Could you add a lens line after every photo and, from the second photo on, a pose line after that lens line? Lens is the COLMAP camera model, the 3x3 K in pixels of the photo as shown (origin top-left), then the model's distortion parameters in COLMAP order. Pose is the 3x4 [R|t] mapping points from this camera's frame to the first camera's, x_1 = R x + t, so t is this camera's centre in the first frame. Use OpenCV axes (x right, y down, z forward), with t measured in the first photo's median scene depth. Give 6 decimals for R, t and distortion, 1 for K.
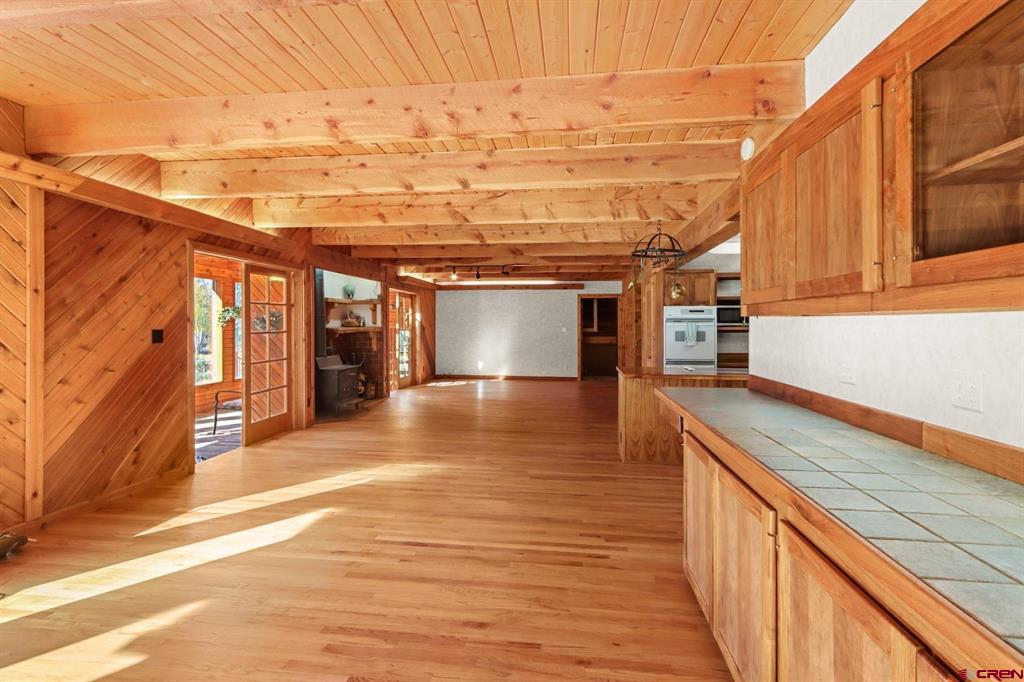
lens RADIAL K [[497.0, 0, 510.7], [0, 497.0, 334.3], [0, 0, 1]] dist [-0.000024, -0.000006]
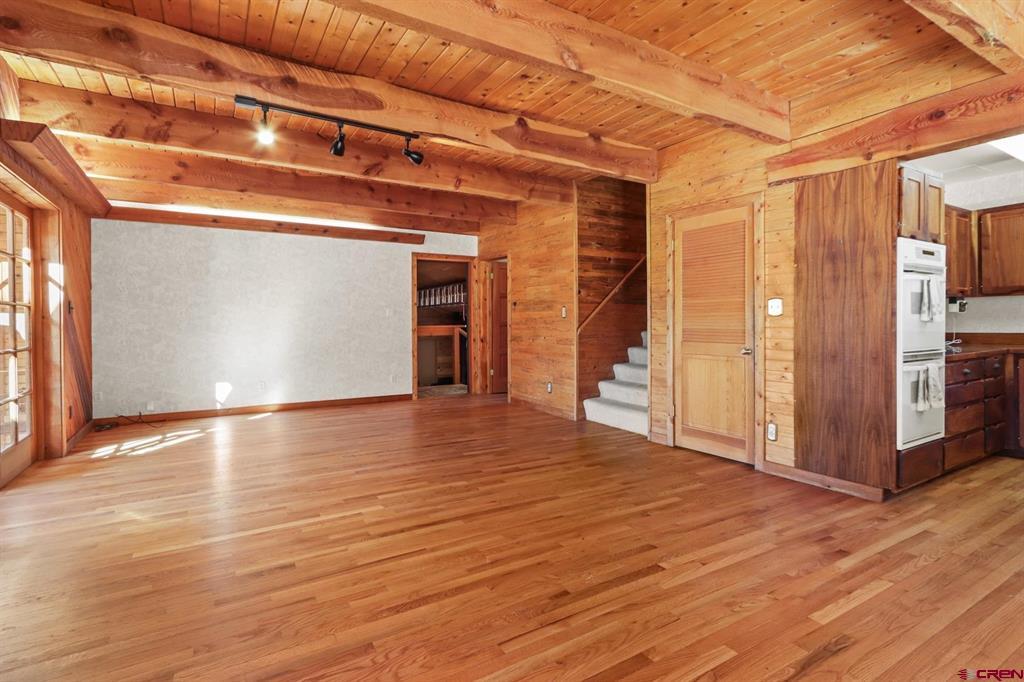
lens RADIAL K [[497.0, 0, 509.7], [0, 497.0, 330.3], [0, 0, 1]] dist [-0.000024, -0.000006]
pose [[0.782983, -0.019092, 0.621751, -0.141059], [0.018673, 0.999800, 0.007185, 0.009452], [-0.621763, 0.005984, 0.783182, 0.468833]]
